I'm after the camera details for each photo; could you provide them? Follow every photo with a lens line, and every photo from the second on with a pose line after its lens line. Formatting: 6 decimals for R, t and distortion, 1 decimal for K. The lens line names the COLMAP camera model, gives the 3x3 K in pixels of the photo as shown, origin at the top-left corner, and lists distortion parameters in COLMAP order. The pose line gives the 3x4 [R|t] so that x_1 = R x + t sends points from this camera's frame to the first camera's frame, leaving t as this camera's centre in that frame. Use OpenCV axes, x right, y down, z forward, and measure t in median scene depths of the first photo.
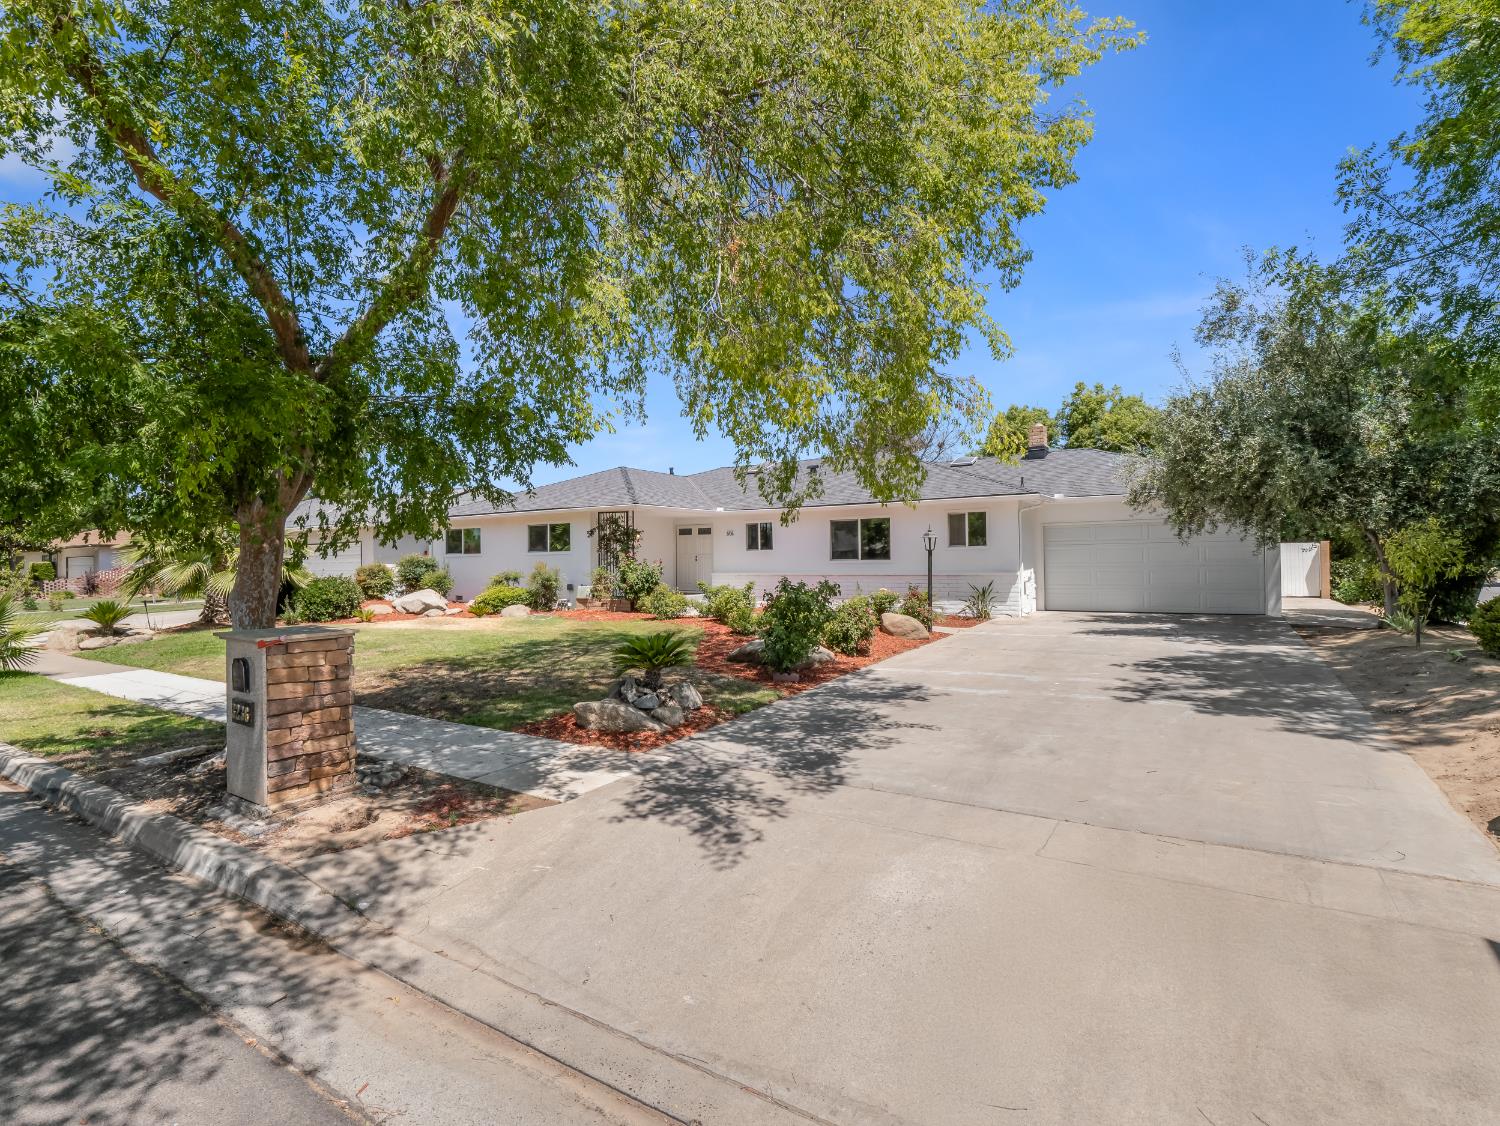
lens RADIAL K [[725.6, 0, 747.9], [0, 725.6, 559.3], [0, 0, 1]] dist [-0.015625, -0.001010]
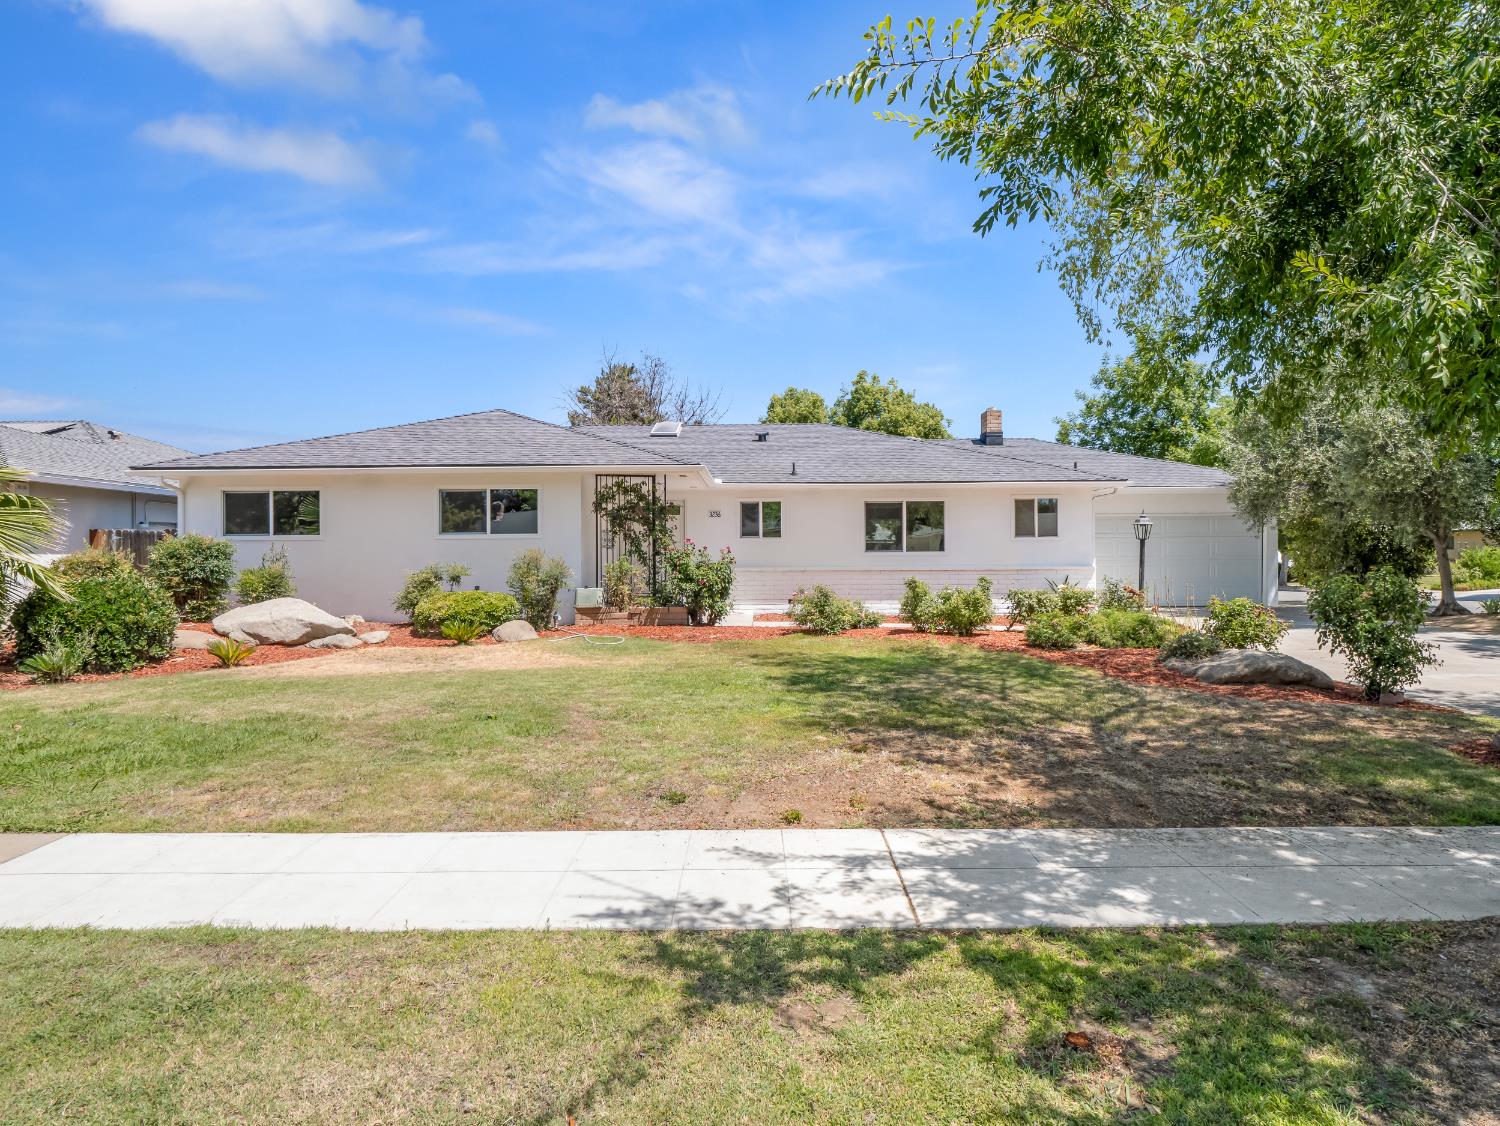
lens RADIAL K [[810.1, 0, 750.0], [0, 810.1, 563.0], [0, 0, 1]] dist [-0.000273, -0.000186]
pose [[0.852236, 0.002261, 0.523153, -0.480306], [-0.007435, 0.999942, 0.007790, 0.008189], [-0.523105, -0.010528, 0.852203, 0.314757]]
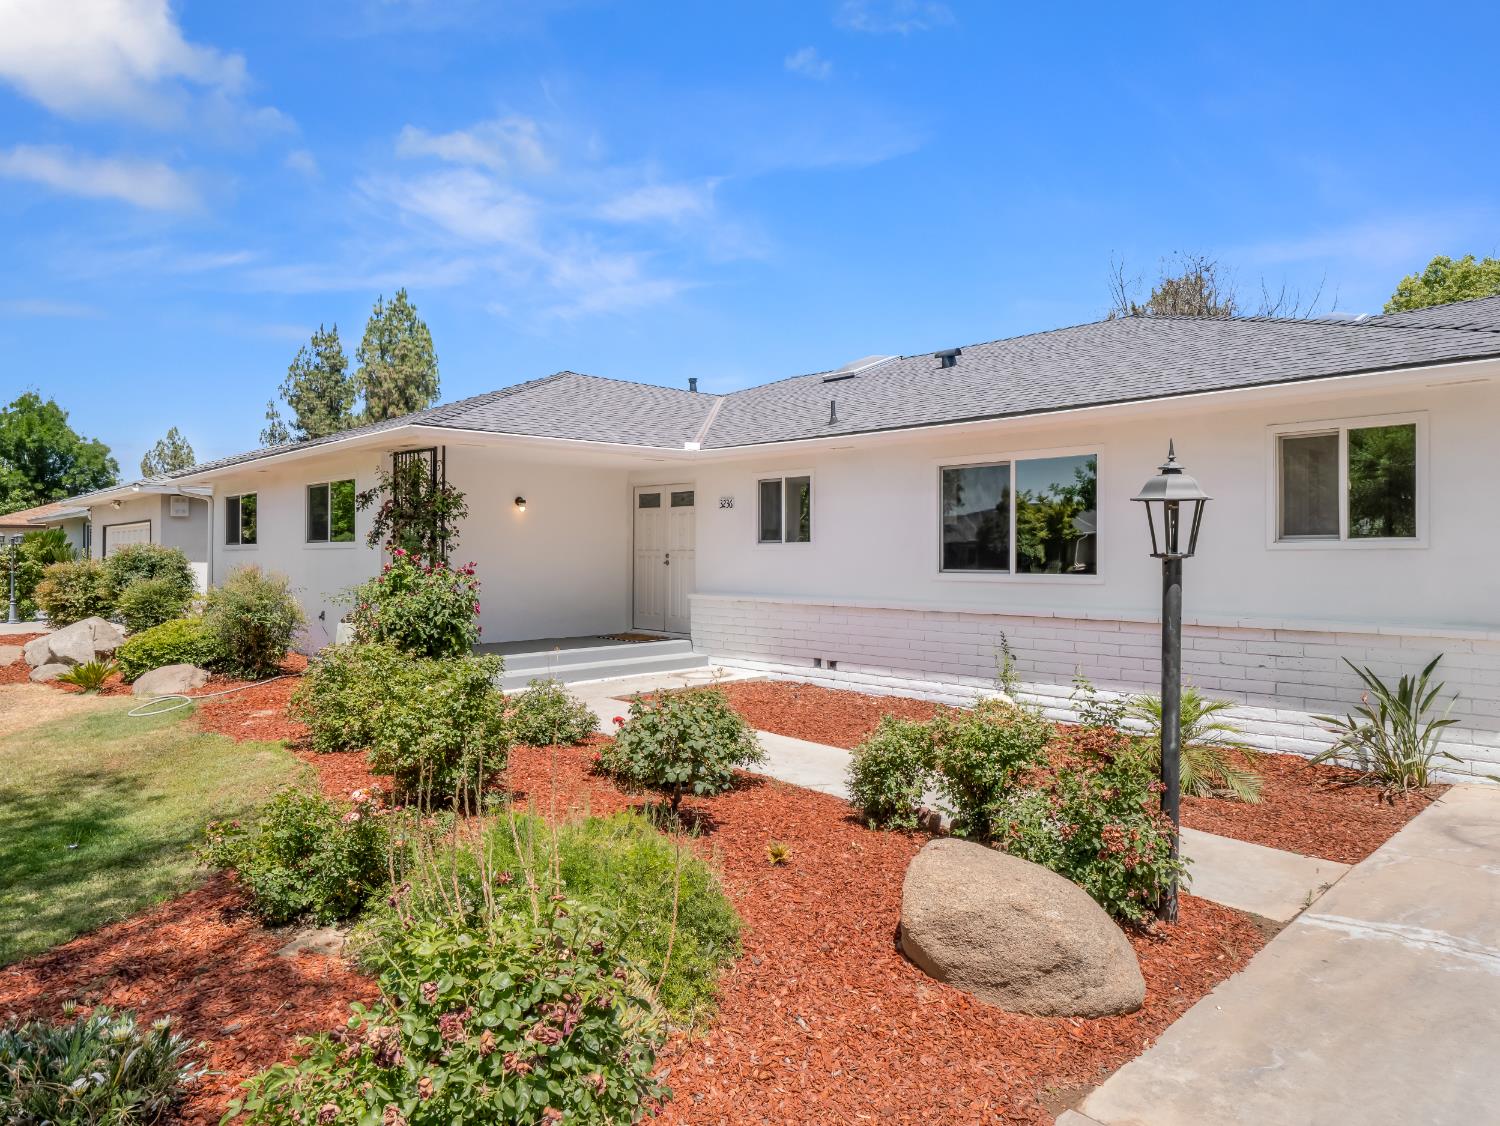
lens RADIAL K [[964.4, 0, 750.0], [0, 964.4, 563.0], [0, 0, 1]] dist [-0.003348, -0.000765]
pose [[0.969686, 0.015345, -0.243872, 0.146255], [-0.011638, 0.999794, 0.016636, -0.011018], [0.244077, -0.013293, 0.969665, 0.503209]]
